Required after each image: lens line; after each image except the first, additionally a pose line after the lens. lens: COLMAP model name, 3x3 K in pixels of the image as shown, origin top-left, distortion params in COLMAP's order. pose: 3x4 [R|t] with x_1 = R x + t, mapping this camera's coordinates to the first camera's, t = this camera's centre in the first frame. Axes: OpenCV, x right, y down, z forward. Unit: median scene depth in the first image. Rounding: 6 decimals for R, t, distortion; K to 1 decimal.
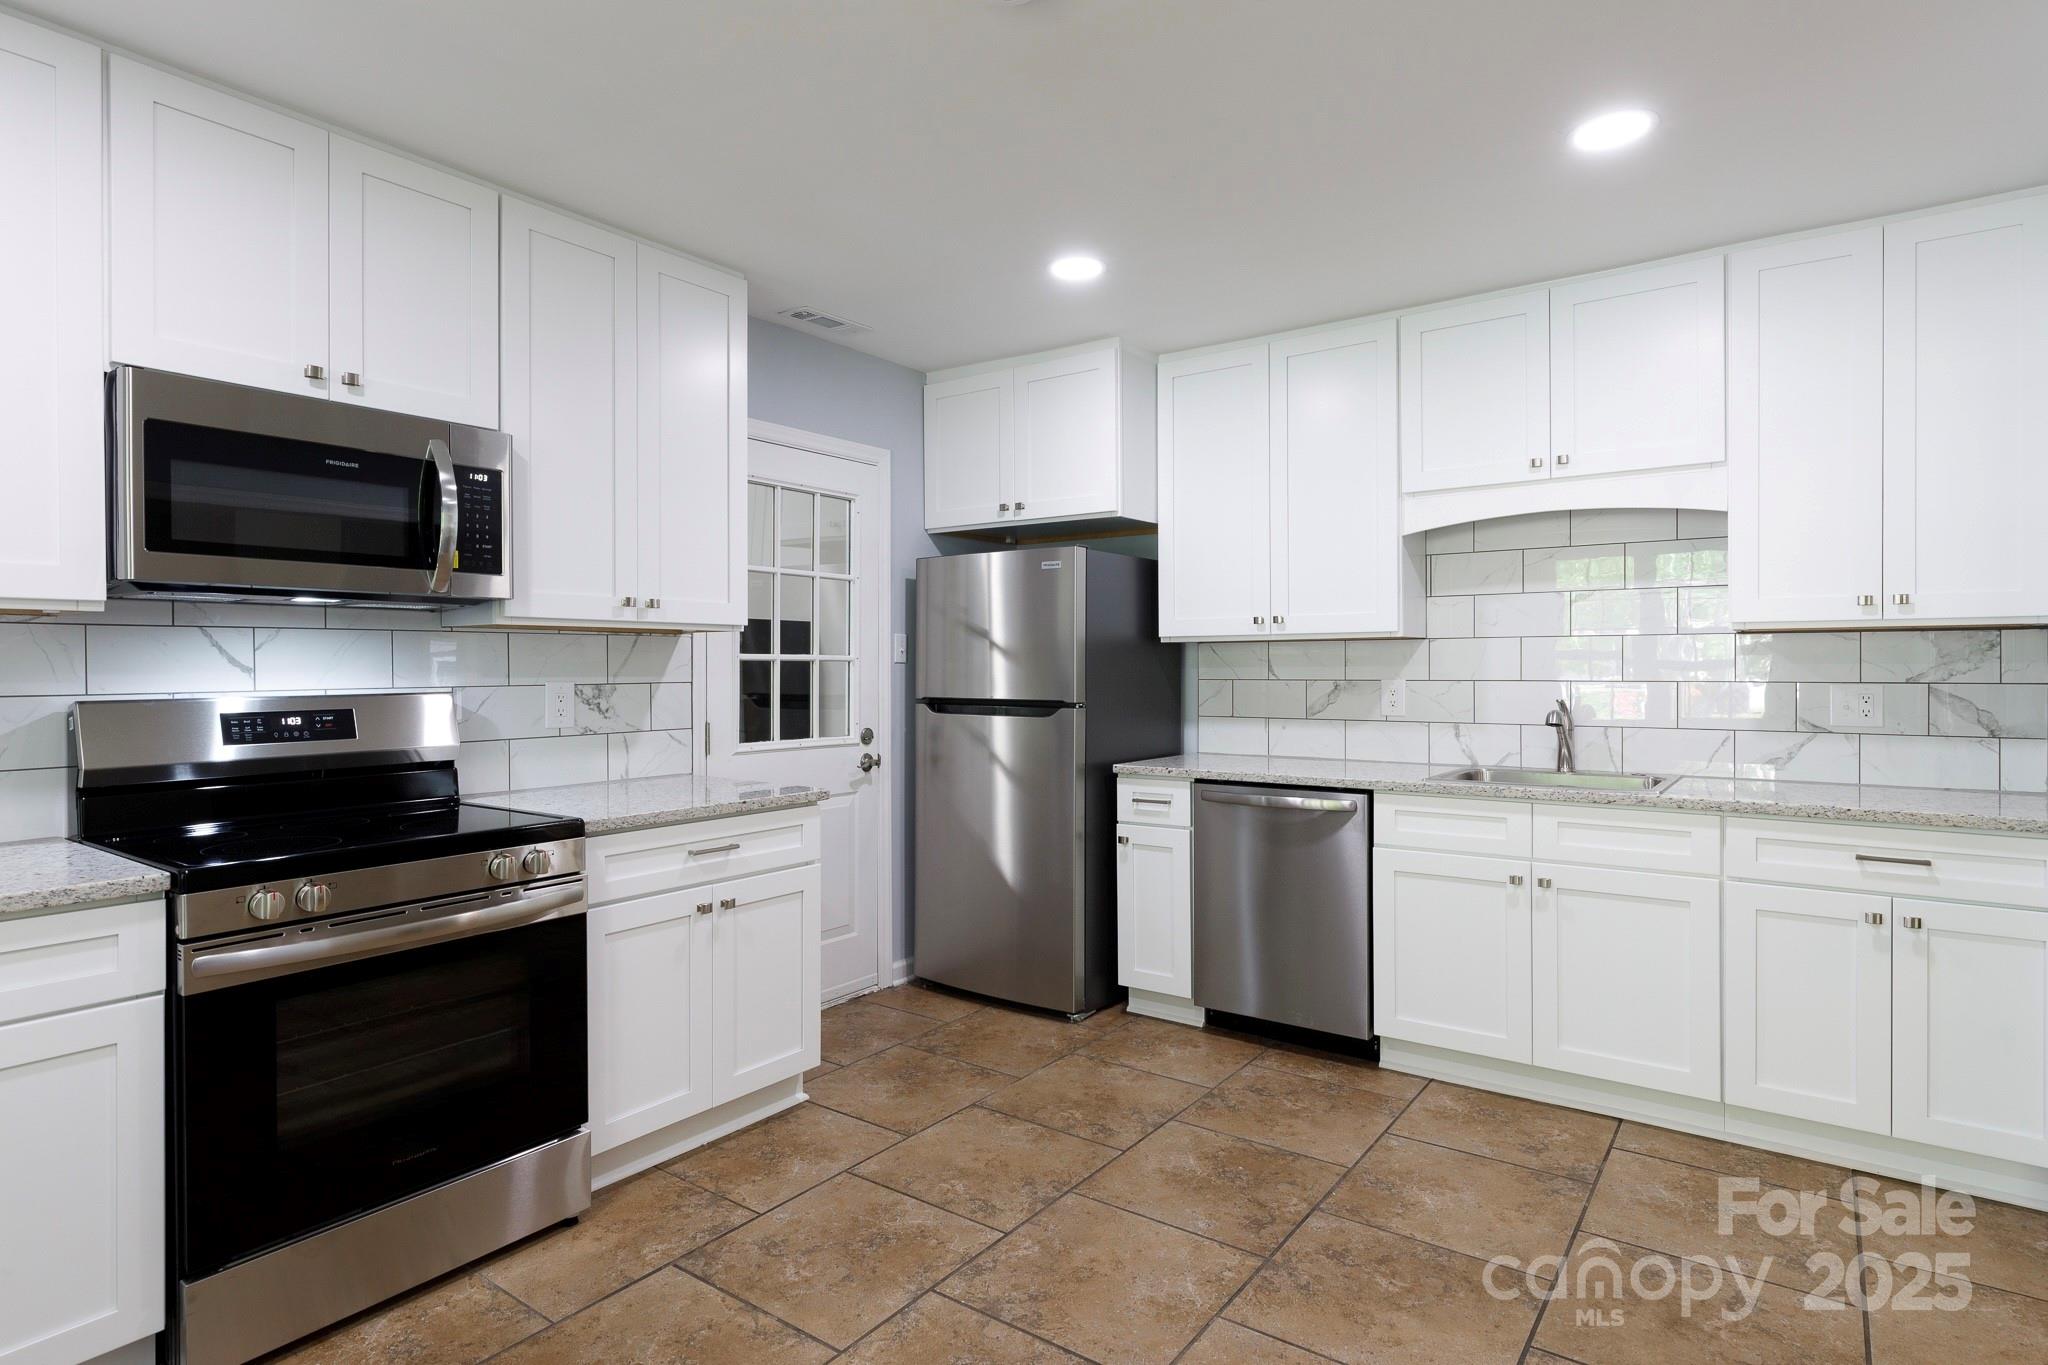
lens RADIAL K [[1100.3, 0, 1020.4], [0, 1100.3, 675.3], [0, 0, 1]] dist [-0.003642, -0.000166]
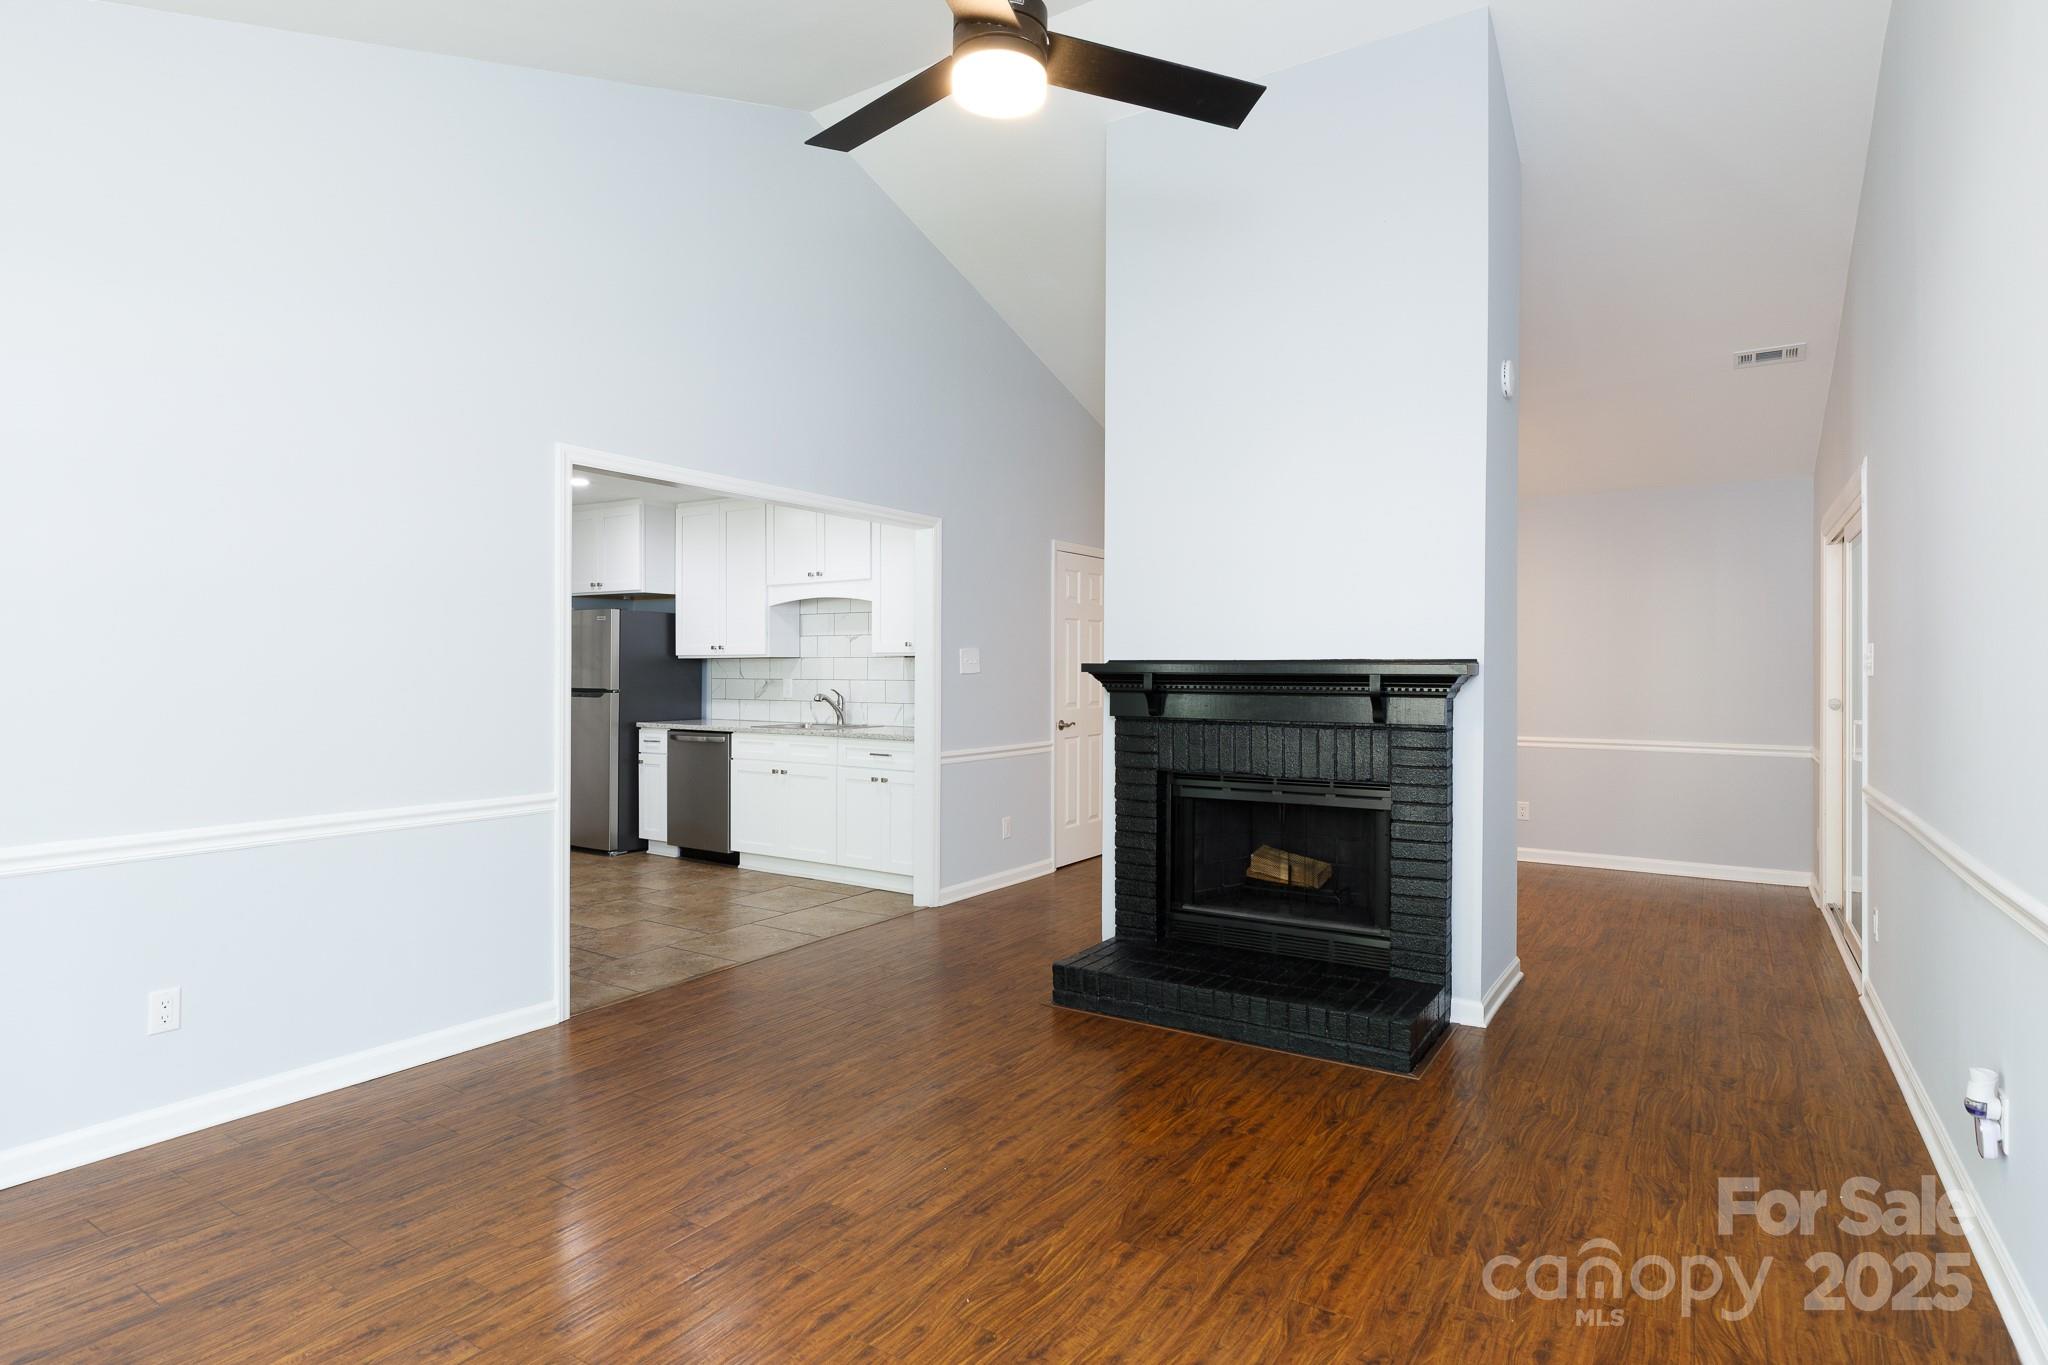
lens RADIAL K [[1113.1, 0, 1023.1], [0, 1113.1, 672.9], [0, 0, 1]] dist [-0.003542, -0.001220]
pose [[0.998817, 0.005407, 0.048336, 0.666383], [-0.005154, 0.999972, -0.005349, 0.001735], [-0.048363, 0.005094, 0.998817, -0.970814]]
